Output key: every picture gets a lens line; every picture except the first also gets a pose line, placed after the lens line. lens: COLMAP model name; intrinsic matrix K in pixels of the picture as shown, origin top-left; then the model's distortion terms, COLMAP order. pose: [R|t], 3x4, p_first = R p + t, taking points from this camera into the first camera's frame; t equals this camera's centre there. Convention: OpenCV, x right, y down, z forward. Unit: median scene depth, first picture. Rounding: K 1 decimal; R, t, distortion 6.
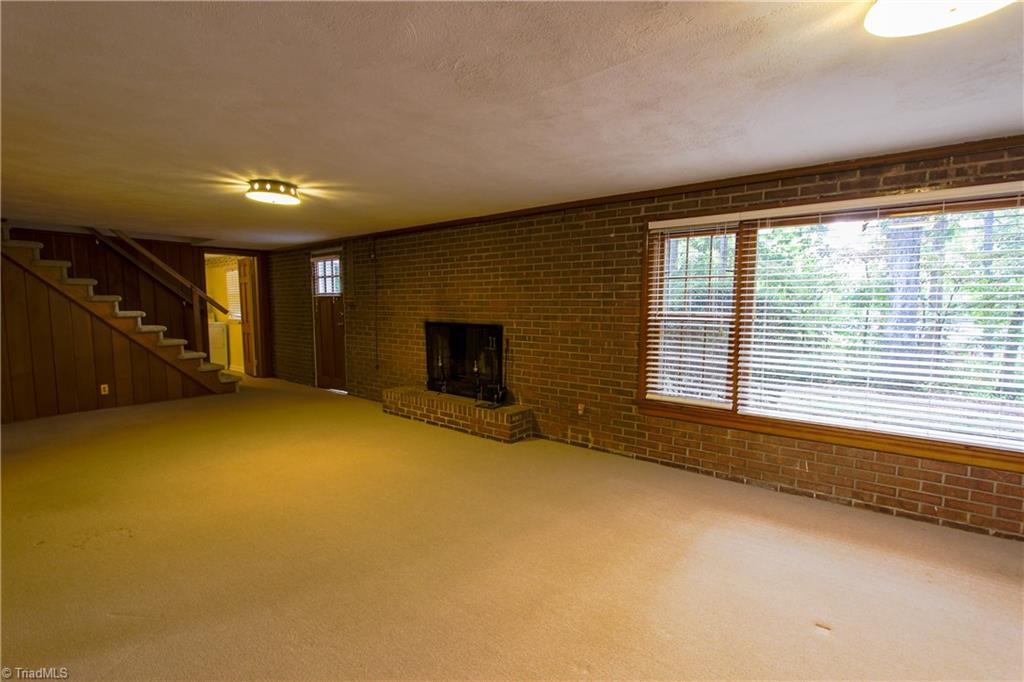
lens RADIAL K [[475.6, 0, 514.7], [0, 475.6, 340.5], [0, 0, 1]] dist [-0.017408, 0.000832]
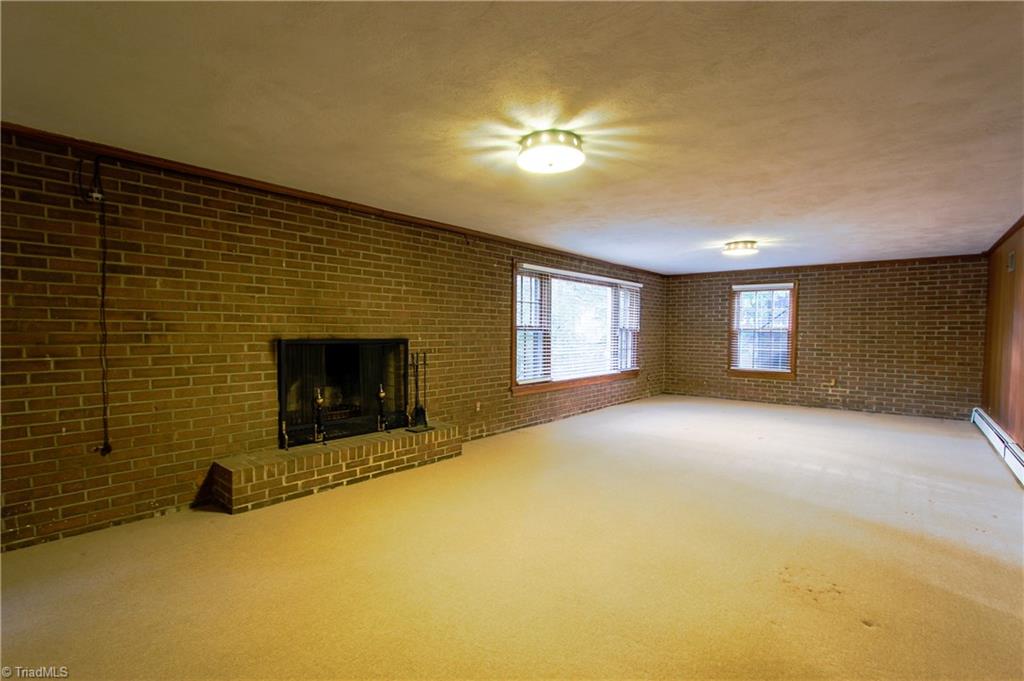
lens RADIAL K [[475.6, 0, 510.4], [0, 475.6, 343.2], [0, 0, 1]] dist [-0.017408, 0.000832]
pose [[0.020207, -0.022147, 0.999550, -0.945872], [0.080927, 0.996510, 0.020443, -0.027070], [-0.996515, 0.080477, 0.021929, 0.809062]]
